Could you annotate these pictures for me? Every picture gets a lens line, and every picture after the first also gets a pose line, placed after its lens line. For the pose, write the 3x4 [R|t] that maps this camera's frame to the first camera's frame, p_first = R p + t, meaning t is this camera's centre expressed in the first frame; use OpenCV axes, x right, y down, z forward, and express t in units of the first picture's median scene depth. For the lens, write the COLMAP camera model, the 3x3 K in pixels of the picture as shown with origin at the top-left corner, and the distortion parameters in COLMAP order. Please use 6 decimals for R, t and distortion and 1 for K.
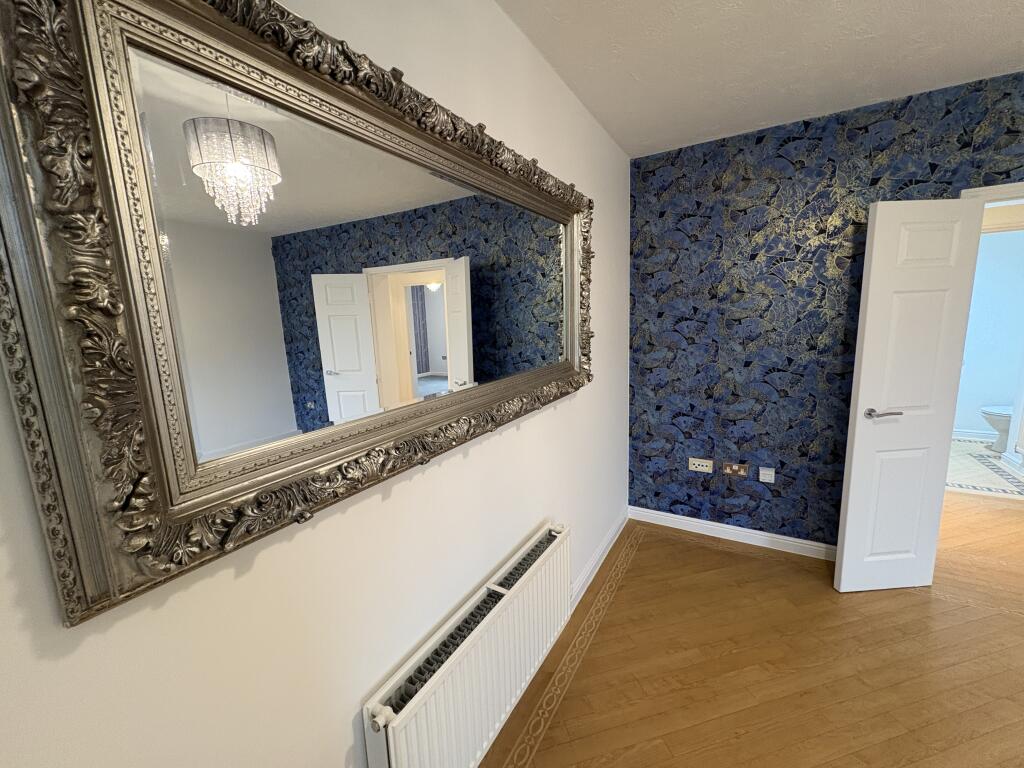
lens RADIAL K [[409.5, 0, 512.1], [0, 409.5, 406.3], [0, 0, 1]] dist [0.000010, 0.000062]
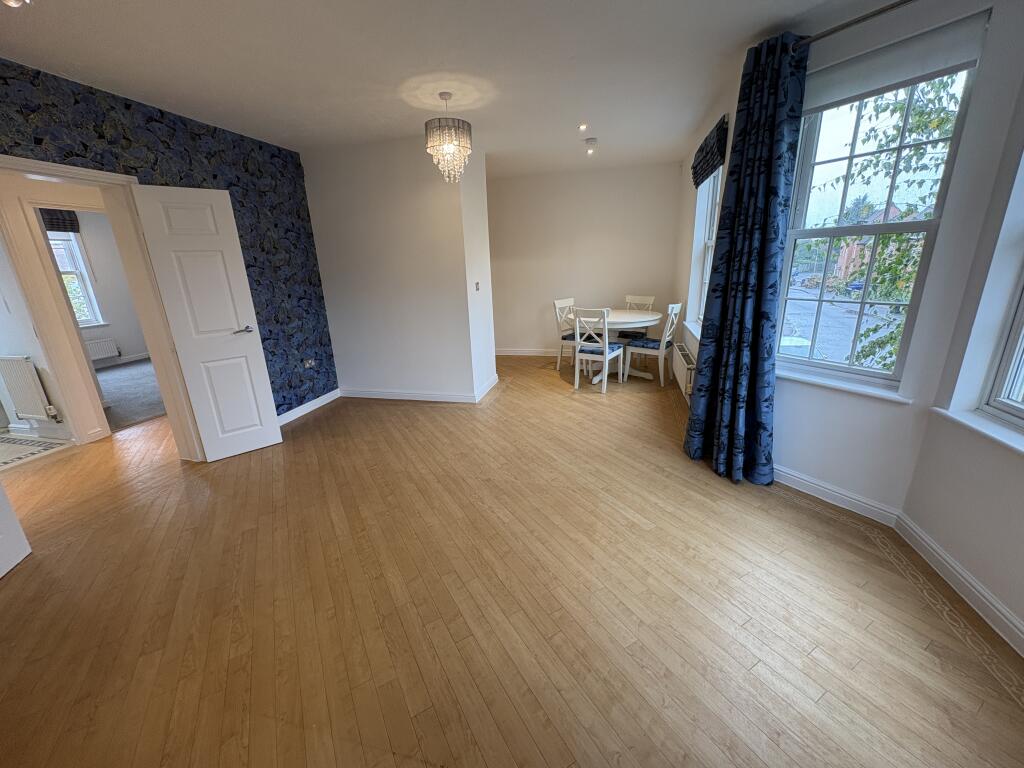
lens RADIAL K [[406.6, 0, 508.4], [0, 406.6, 380.8], [0, 0, 1]] dist [-0.000831, -0.000289]
pose [[-0.274123, -0.228251, 0.934215, -1.101841], [0.217245, 0.931618, 0.291361, -0.069657], [-0.936836, 0.282823, -0.205791, 0.599866]]
